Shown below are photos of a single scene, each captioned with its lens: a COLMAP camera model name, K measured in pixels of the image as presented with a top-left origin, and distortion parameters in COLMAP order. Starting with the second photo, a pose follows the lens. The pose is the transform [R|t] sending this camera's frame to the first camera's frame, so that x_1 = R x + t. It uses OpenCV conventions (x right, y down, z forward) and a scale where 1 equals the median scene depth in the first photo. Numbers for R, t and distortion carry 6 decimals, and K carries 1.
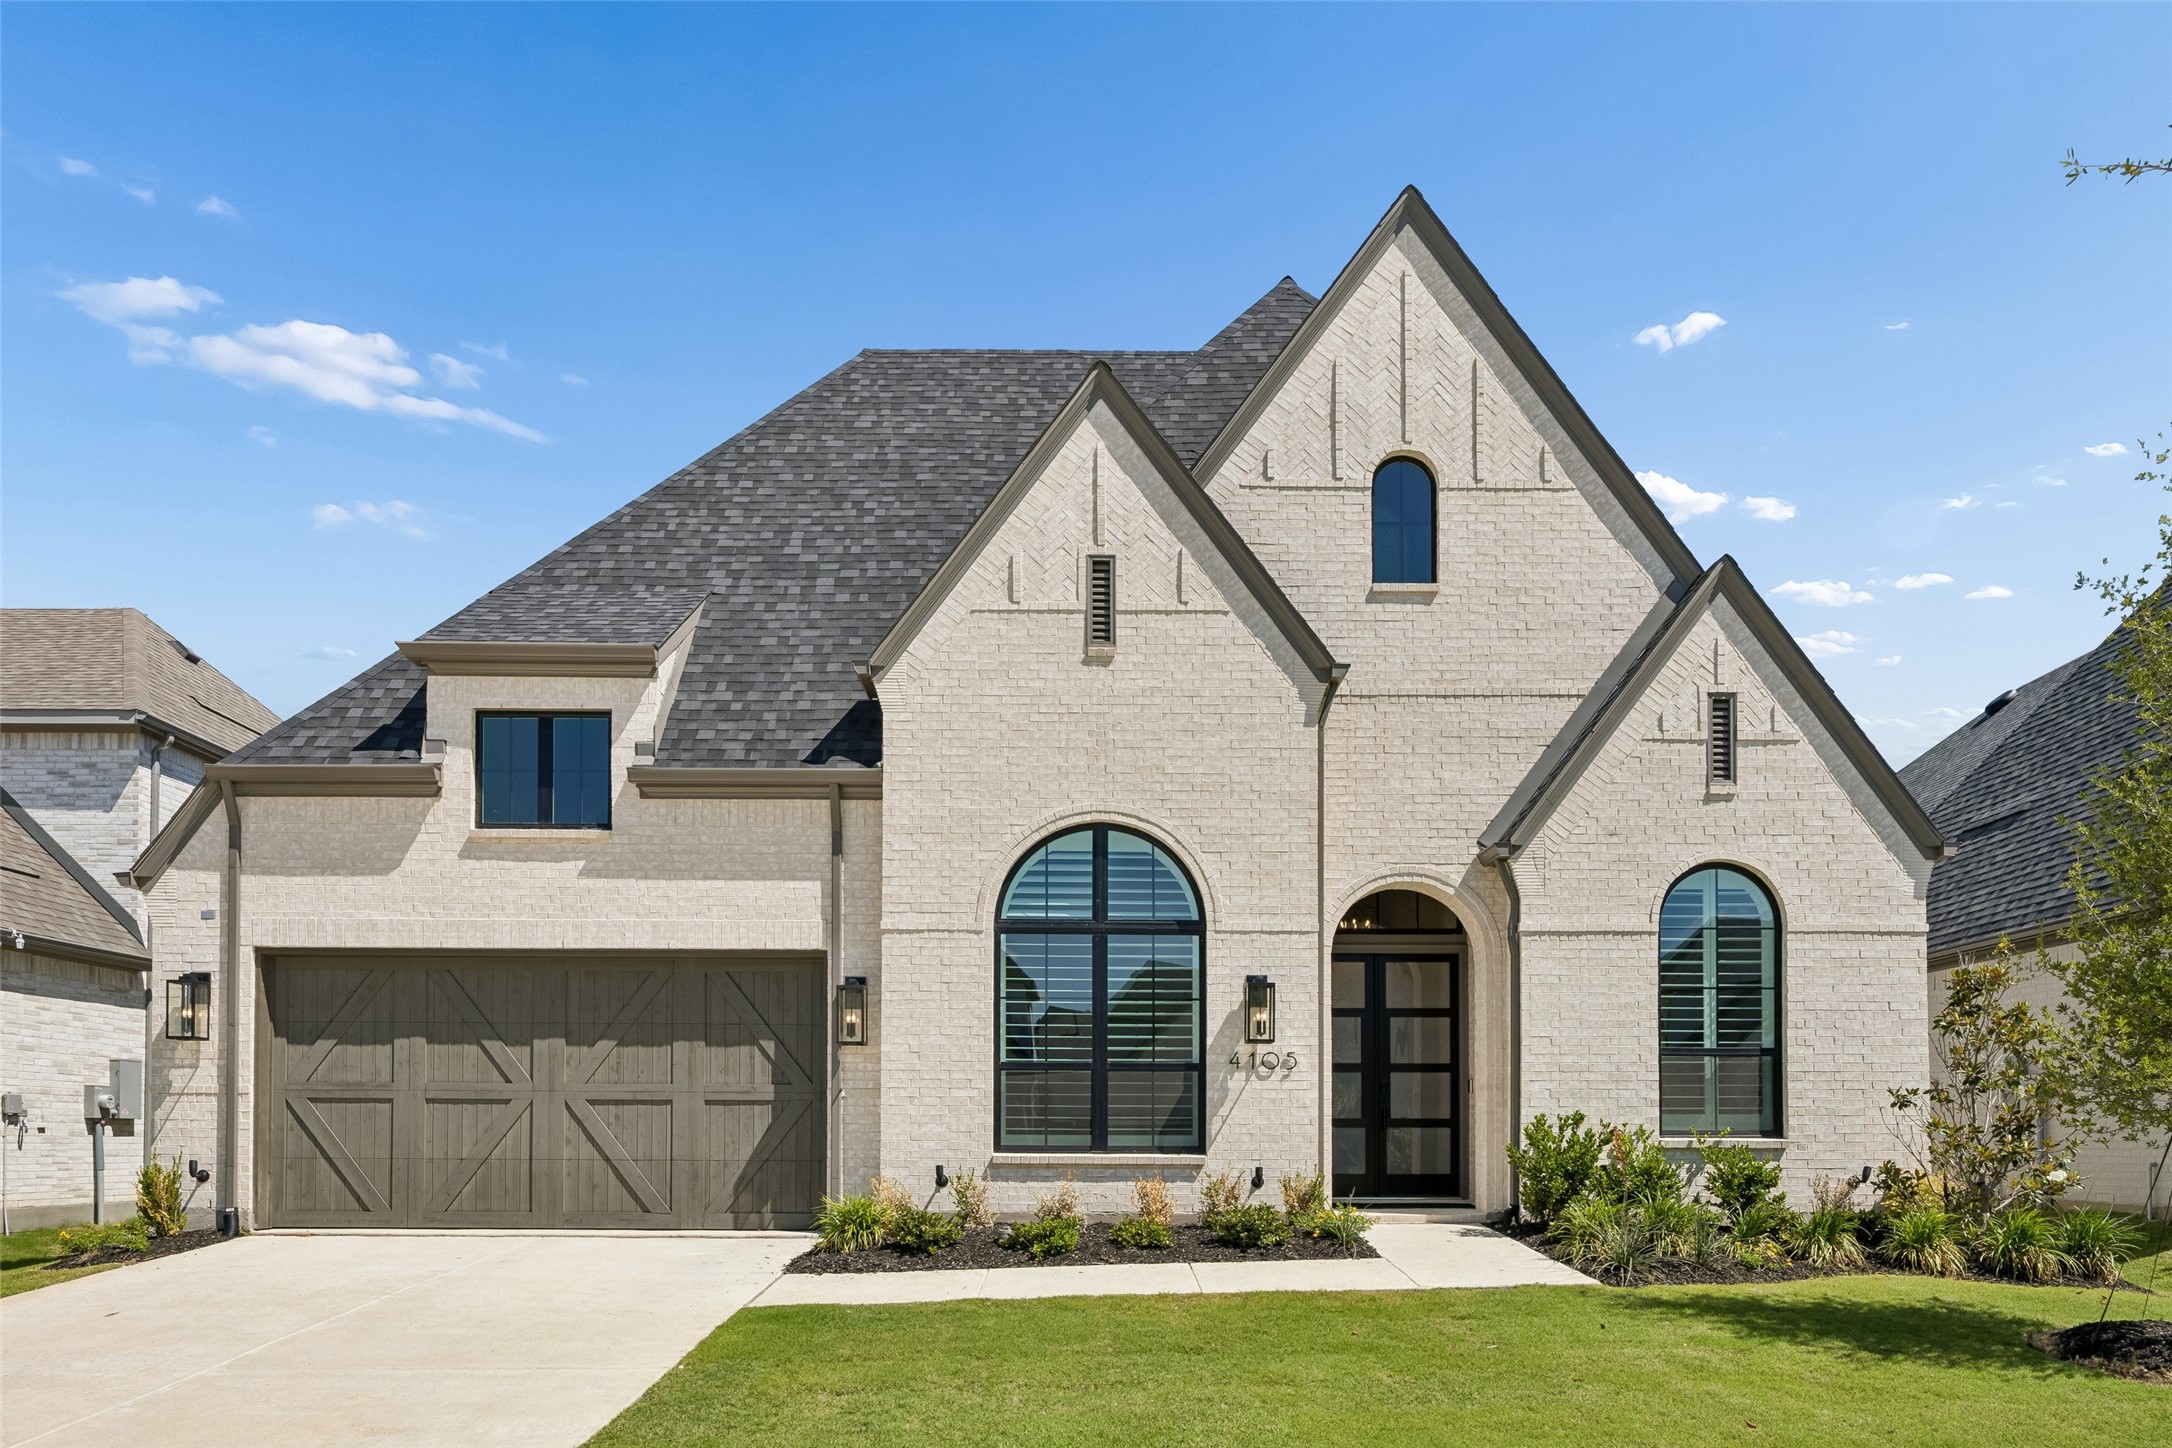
lens RADIAL K [[1369.2, 0, 1086.2], [0, 1369.2, 744.5], [0, 0, 1]] dist [-0.000331, -0.000724]
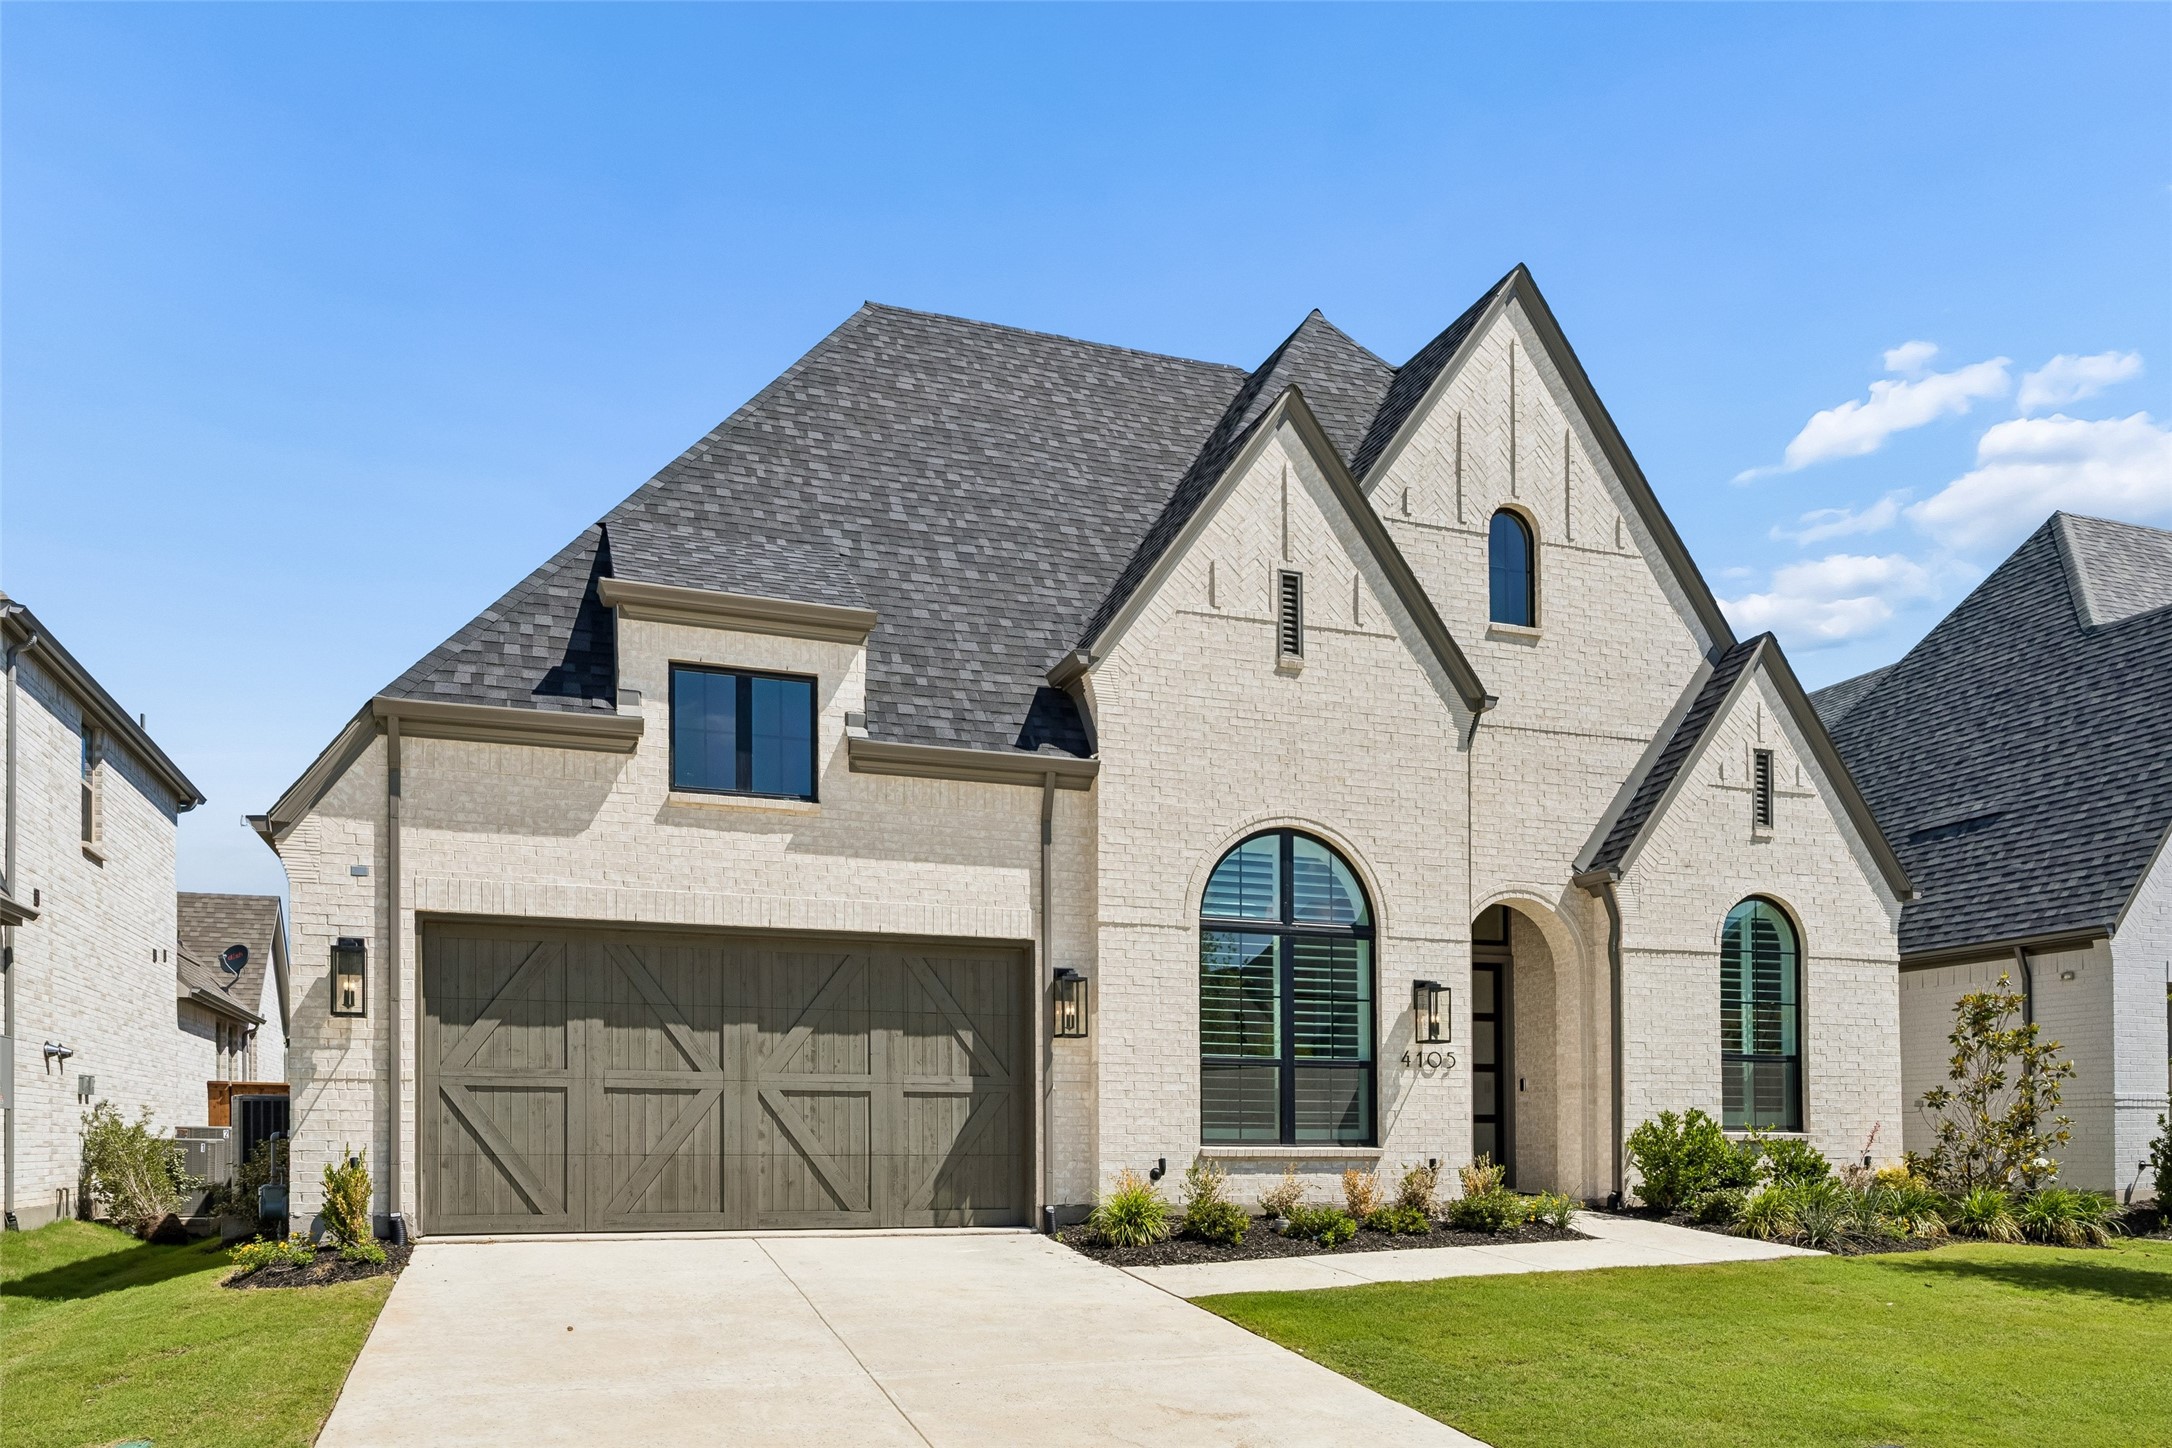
lens RADIAL K [[1436.7, 0, 1087.4], [0, 1436.7, 705.3], [0, 0, 1]] dist [0.002250, -0.001087]
pose [[0.950361, 0.088747, 0.298225, -0.473253], [-0.085009, 0.996054, -0.025509, 0.005050], [-0.299312, -0.001109, 0.954155, 0.003018]]
